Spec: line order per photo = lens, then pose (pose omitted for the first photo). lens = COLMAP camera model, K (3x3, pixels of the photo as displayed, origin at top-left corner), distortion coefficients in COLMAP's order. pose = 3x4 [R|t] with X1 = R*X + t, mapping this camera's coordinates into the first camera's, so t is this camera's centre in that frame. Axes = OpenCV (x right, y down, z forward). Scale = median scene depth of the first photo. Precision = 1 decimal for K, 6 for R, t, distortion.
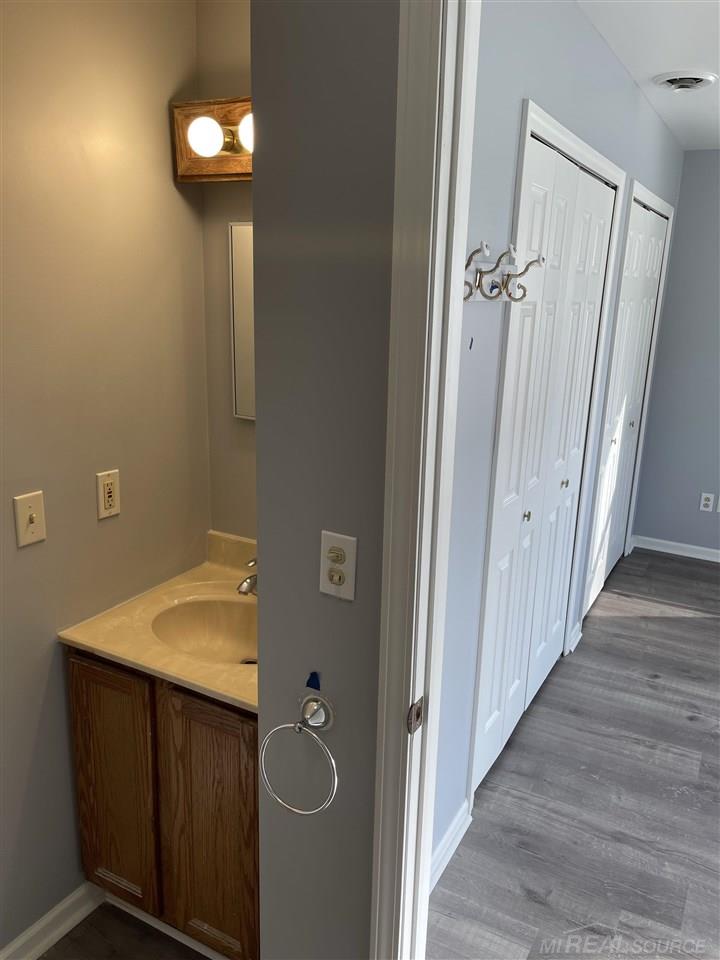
lens RADIAL K [[726.9, 0, 361.8], [0, 726.9, 481.2], [0, 0, 1]] dist [0.056309, -0.065689]
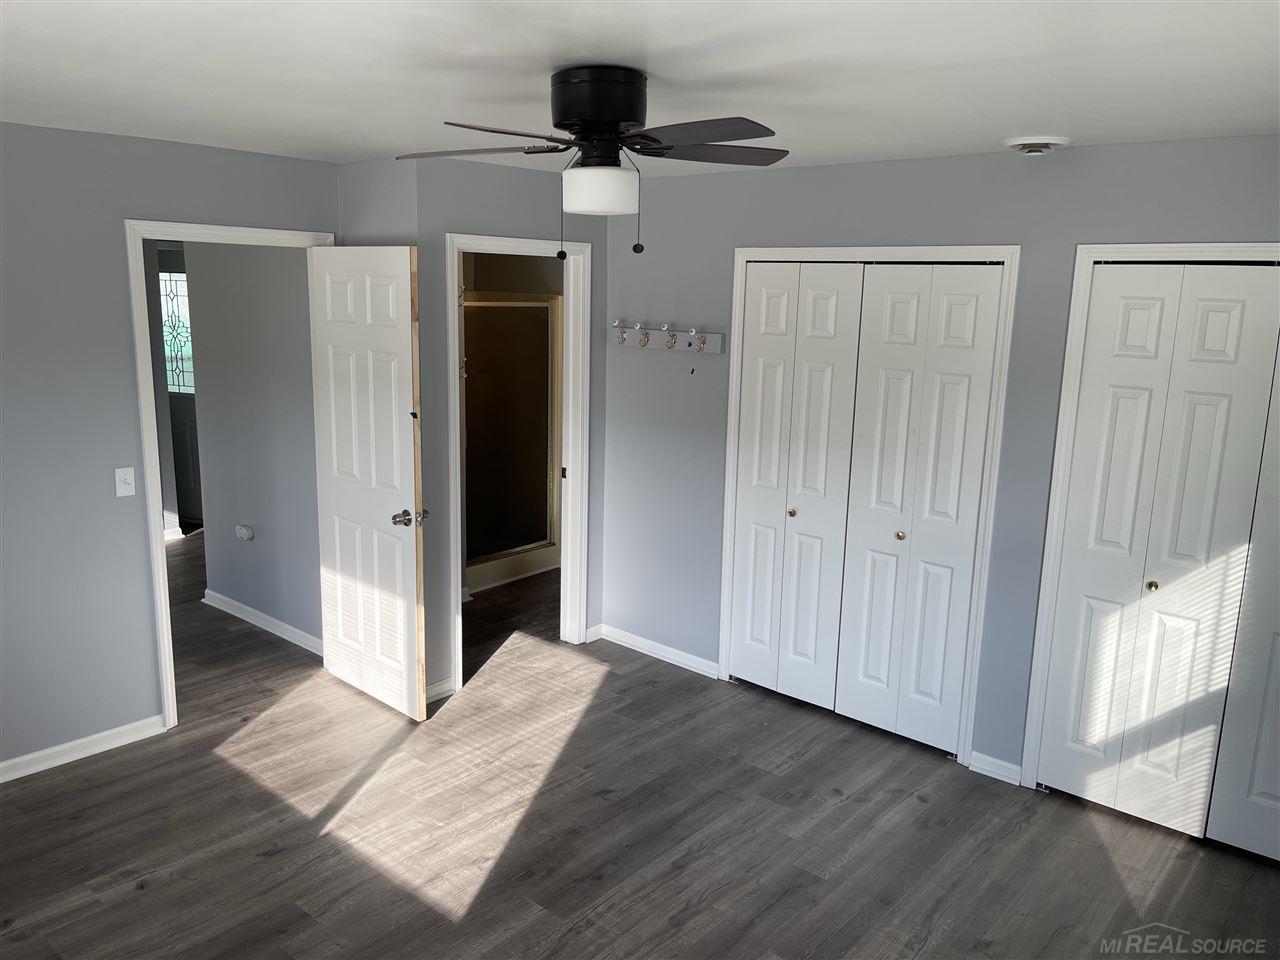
lens RADIAL K [[969.2, 0, 640.6], [0, 969.2, 479.4], [0, 0, 1]] dist [0.056309, -0.065689]
pose [[-0.214970, 0.159966, -0.963431, 1.623264], [-0.278850, 0.935374, 0.217527, -0.261533], [0.935965, 0.315415, -0.156471, 0.799536]]
